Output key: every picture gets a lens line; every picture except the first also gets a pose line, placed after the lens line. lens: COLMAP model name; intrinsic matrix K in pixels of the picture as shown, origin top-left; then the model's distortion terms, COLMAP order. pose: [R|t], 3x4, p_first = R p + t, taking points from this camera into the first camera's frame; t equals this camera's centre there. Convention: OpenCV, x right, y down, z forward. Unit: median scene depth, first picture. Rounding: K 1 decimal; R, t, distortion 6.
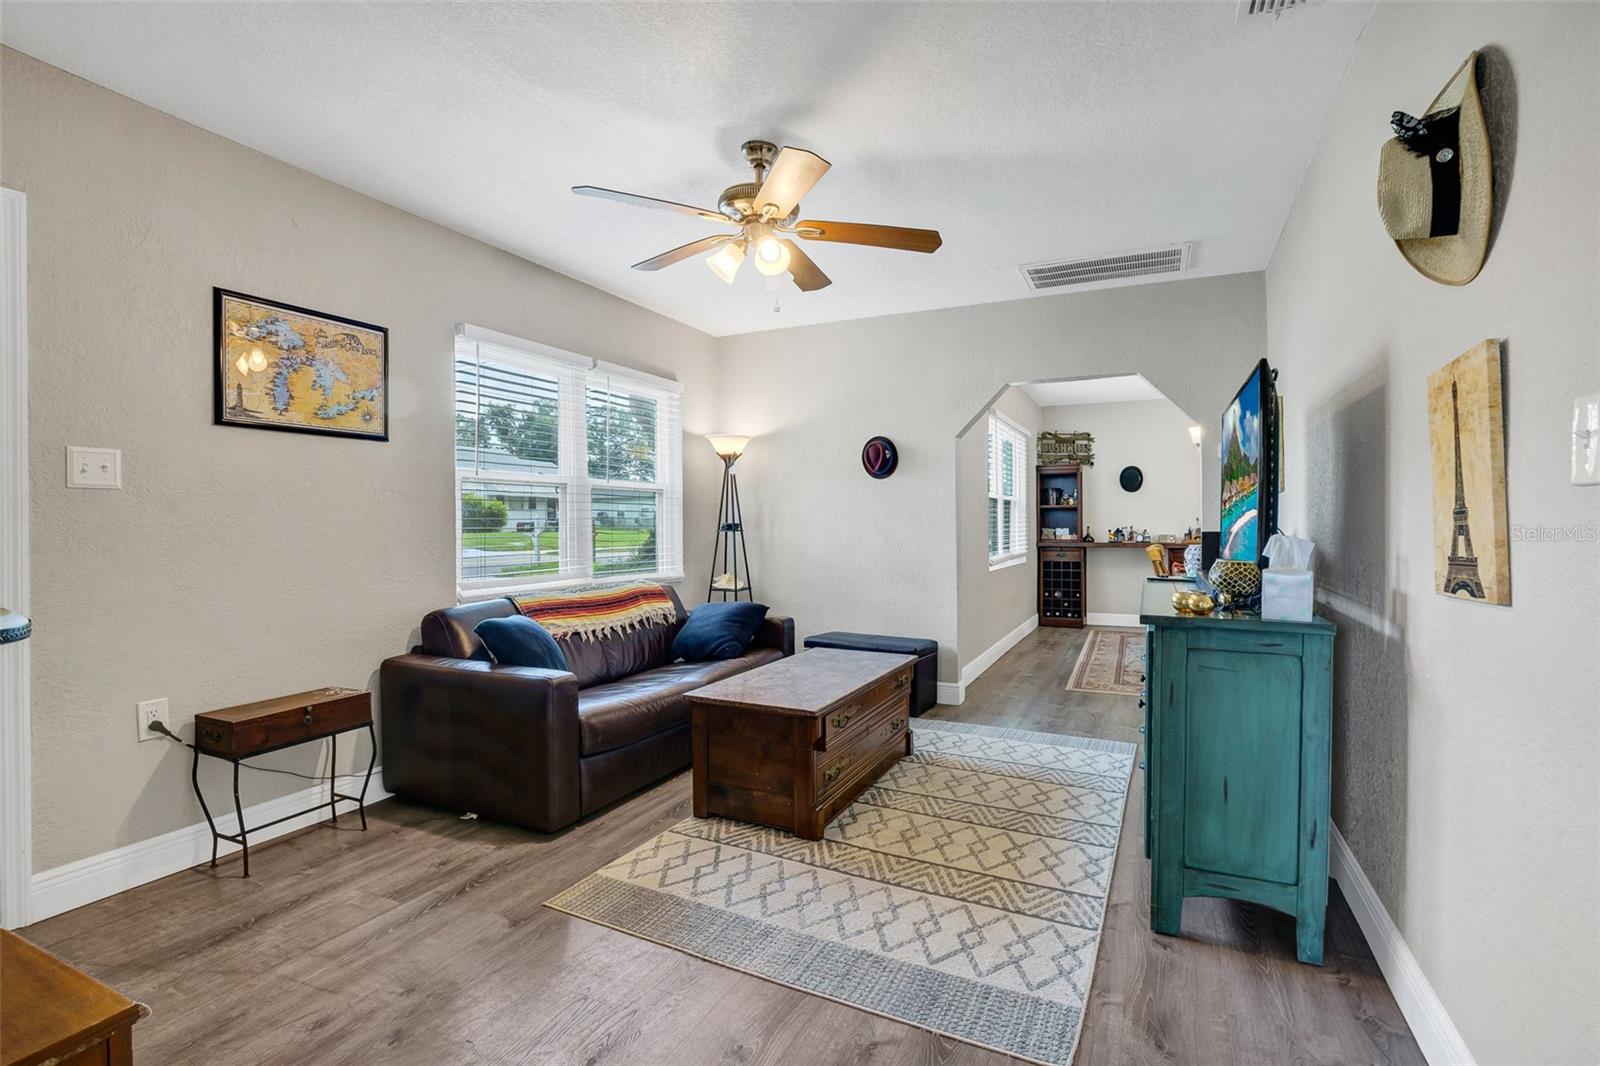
lens RADIAL K [[723.6, 0, 854.3], [0, 723.6, 528.2], [0, 0, 1]] dist [-0.029350, 0.006324]
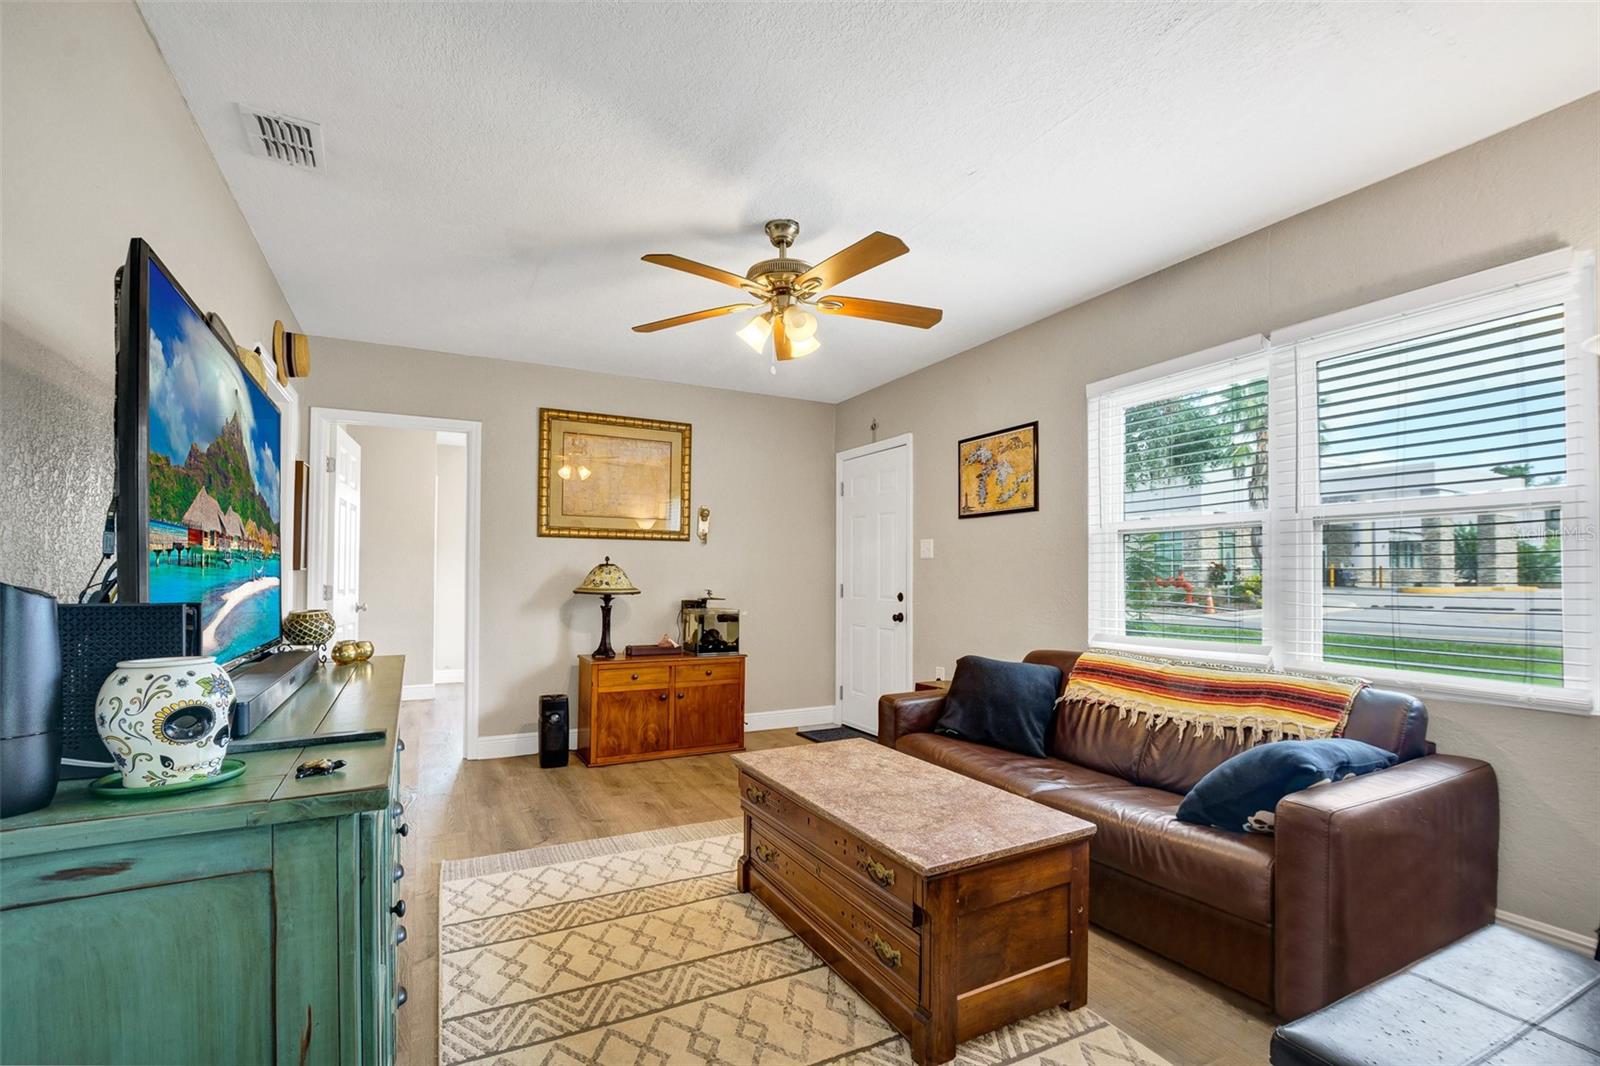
lens RADIAL K [[690.5, 0, 776.5], [0, 690.5, 556.4], [0, 0, 1]] dist [-0.028169, -0.000110]
pose [[-0.641006, -0.023078, -0.767189, 0.687182], [-0.007484, 0.999688, -0.023818, -0.010623], [0.767500, -0.009526, -0.640979, 1.715230]]
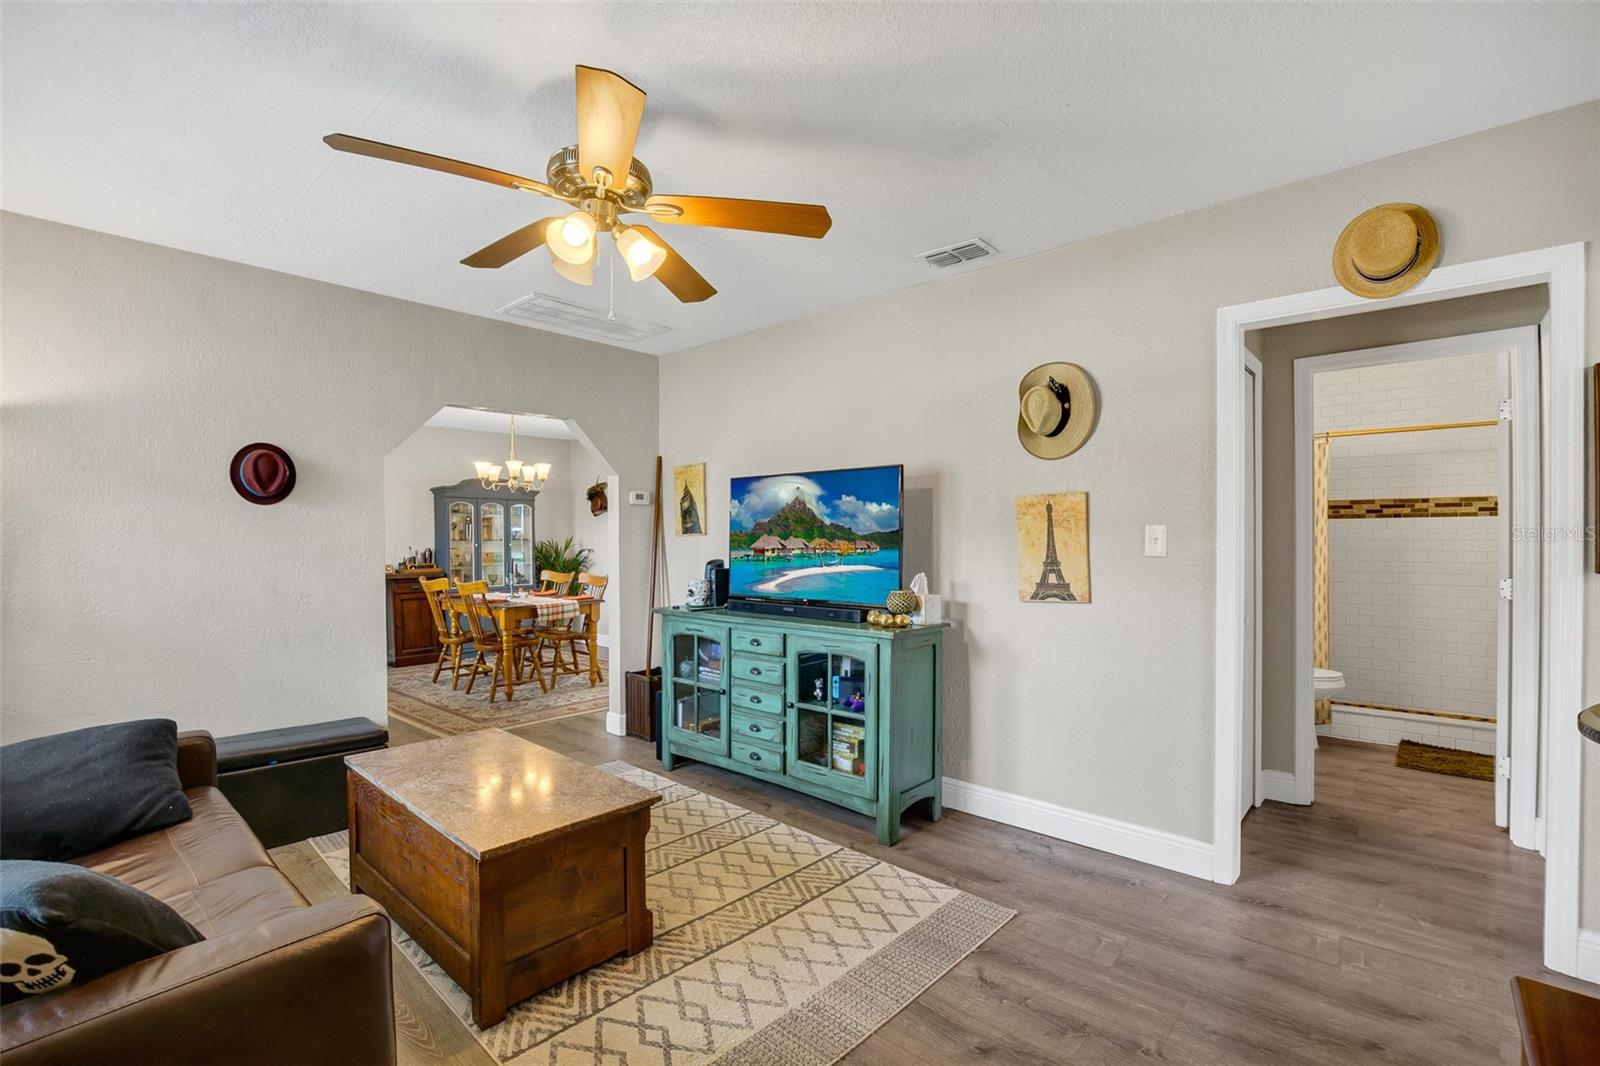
lens RADIAL K [[715.5, 0, 796.0], [0, 715.5, 542.6], [0, 0, 1]] dist [-0.027866, 0.006913]
pose [[0.314456, -0.005360, 0.949257, -0.831495], [0.008650, 0.999959, 0.002781, -0.054454], [-0.949233, 0.007336, 0.314489, 0.577638]]
